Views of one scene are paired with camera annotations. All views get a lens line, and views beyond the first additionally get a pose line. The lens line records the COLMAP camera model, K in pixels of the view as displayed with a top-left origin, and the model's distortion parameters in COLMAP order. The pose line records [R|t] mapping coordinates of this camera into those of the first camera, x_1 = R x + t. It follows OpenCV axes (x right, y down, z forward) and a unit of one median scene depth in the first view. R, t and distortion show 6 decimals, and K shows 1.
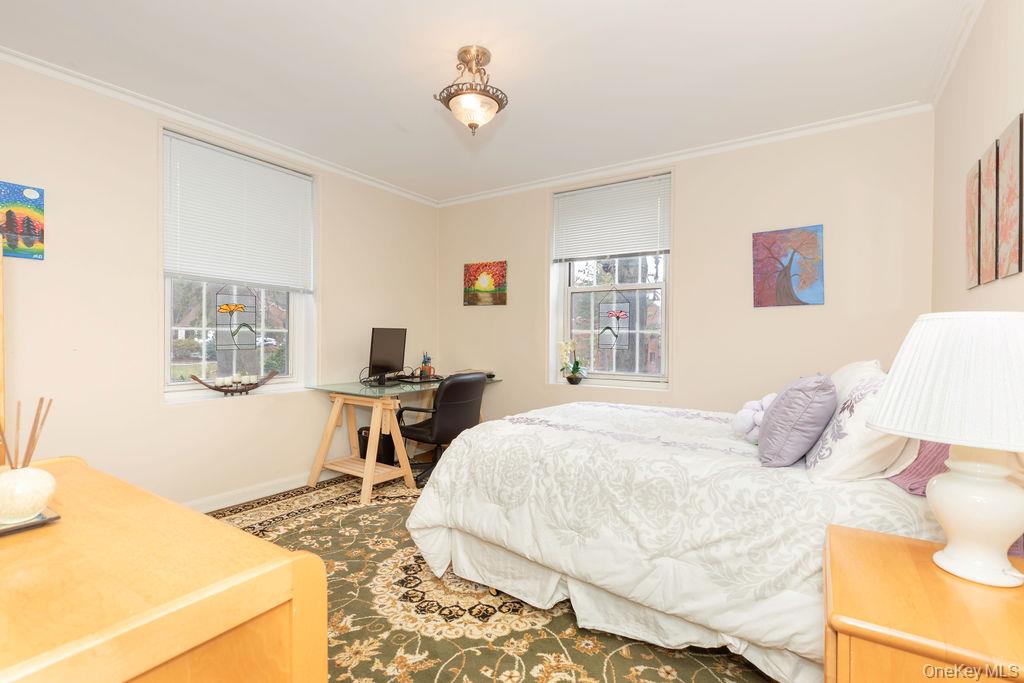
lens RADIAL K [[467.7, 0, 510.1], [0, 467.7, 345.0], [0, 0, 1]] dist [0.009284, -0.000065]
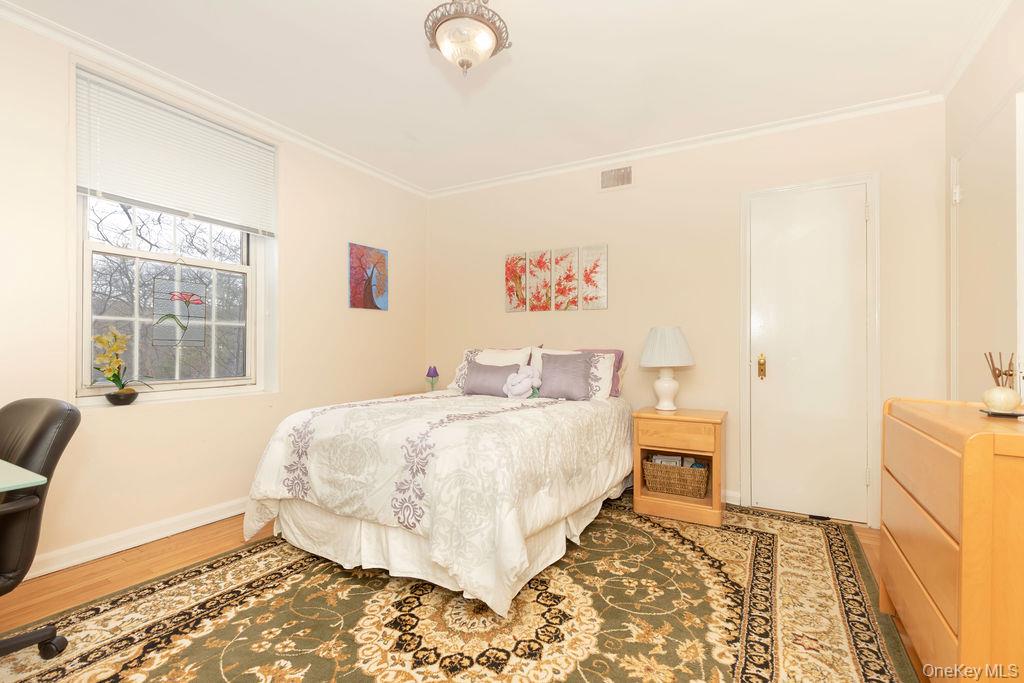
lens RADIAL K [[467.7, 0, 510.1], [0, 467.7, 345.0], [0, 0, 1]] dist [0.009284, -0.000065]
pose [[-0.060592, 0.011719, 0.998094, -0.541787], [0.018725, 0.999768, -0.010602, 0.024661], [-0.997987, 0.018047, -0.060798, 0.591066]]
